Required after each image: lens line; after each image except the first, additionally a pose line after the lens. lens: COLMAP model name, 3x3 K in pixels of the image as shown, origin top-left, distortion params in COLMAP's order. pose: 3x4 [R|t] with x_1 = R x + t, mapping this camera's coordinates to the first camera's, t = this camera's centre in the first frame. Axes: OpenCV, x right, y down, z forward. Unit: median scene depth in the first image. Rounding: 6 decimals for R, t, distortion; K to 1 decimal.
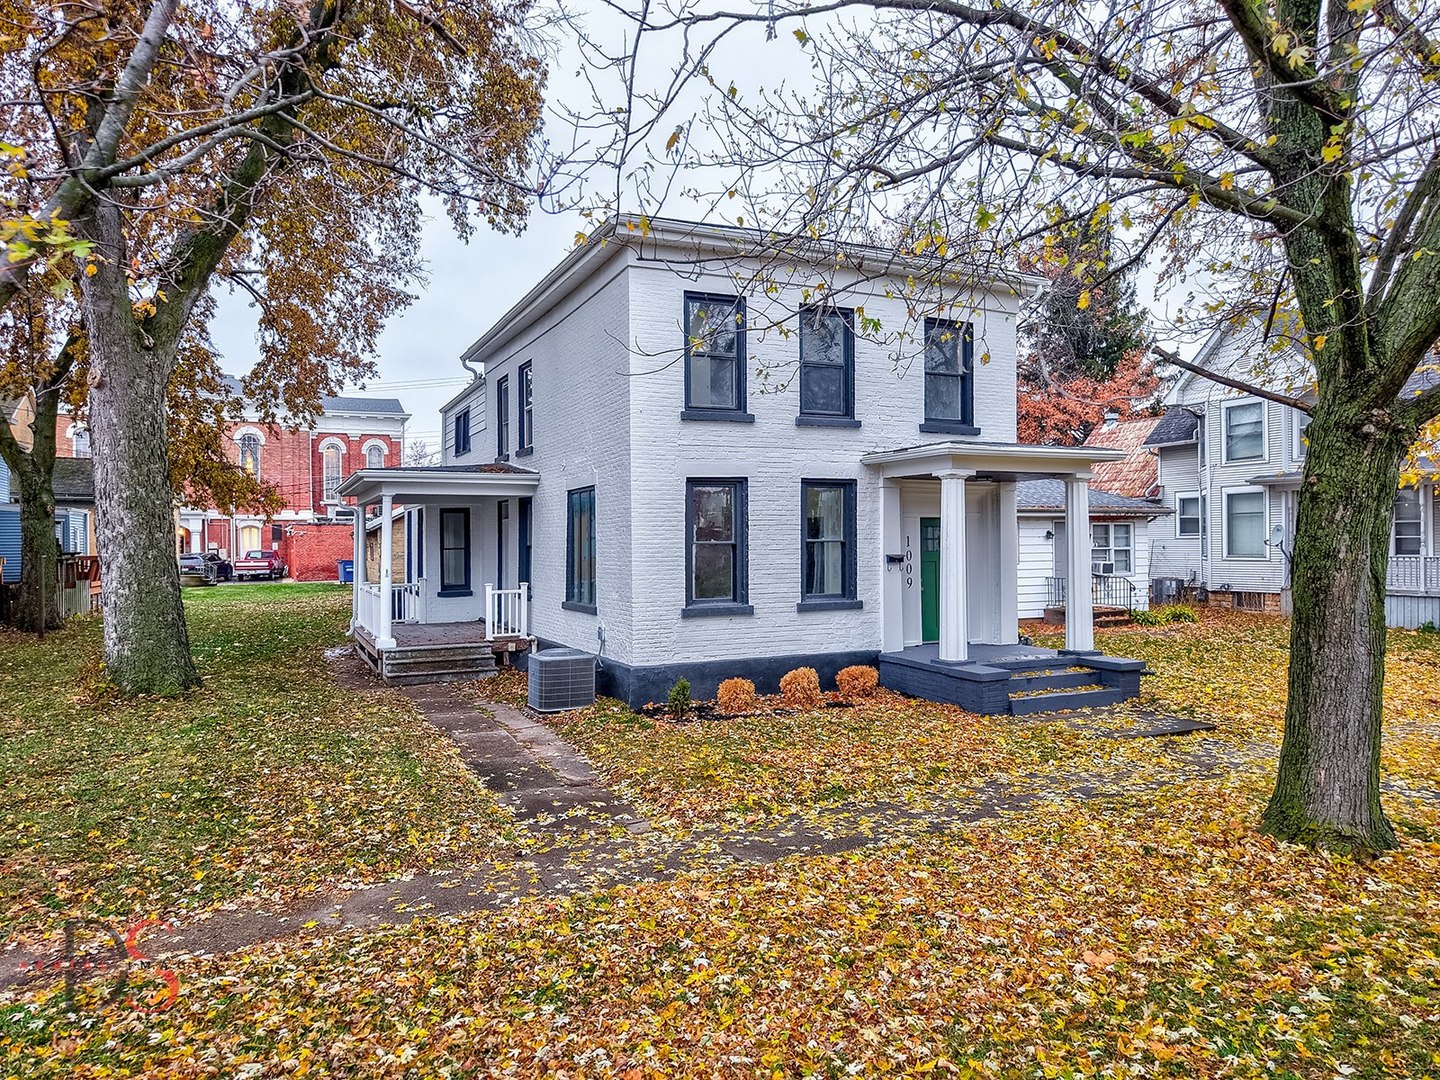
lens RADIAL K [[982.3, 0, 717.8], [0, 982.3, 539.2], [0, 0, 1]] dist [0.010951, -0.000383]
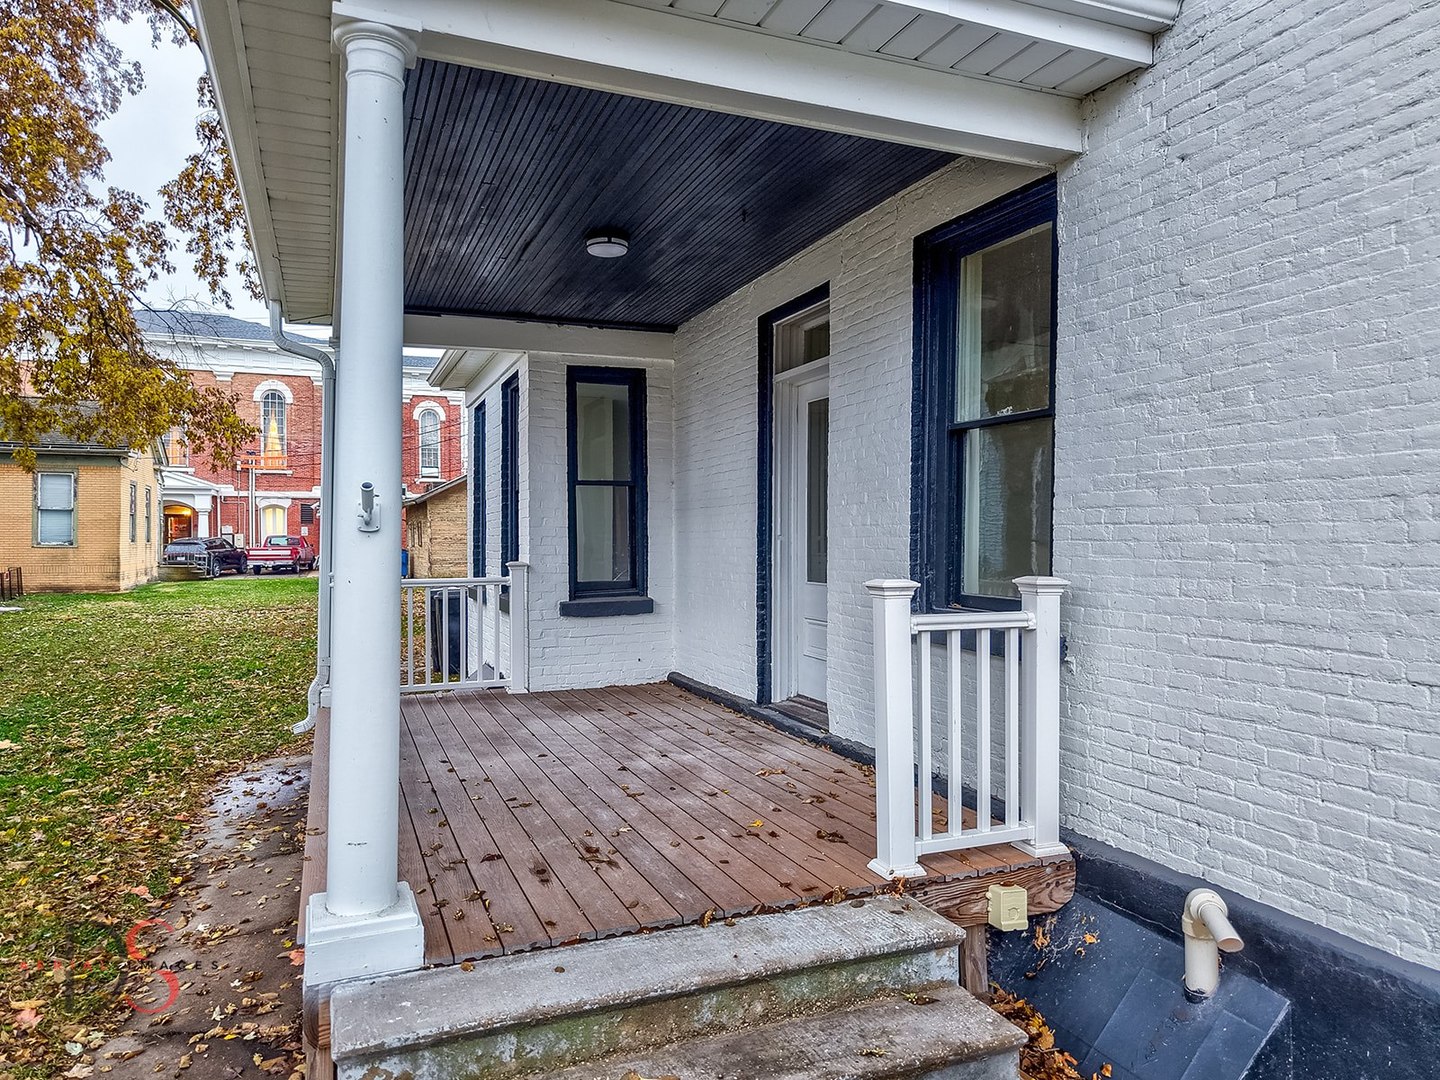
lens RADIAL K [[982.3, 0, 722.9], [0, 982.3, 538.4], [0, 0, 1]] dist [0.010951, -0.000383]
pose [[0.998698, 0.005080, -0.050759, -0.154532], [-0.005003, 0.999986, 0.001656, 0.022057], [0.050767, -0.001400, 0.998710, 0.482187]]
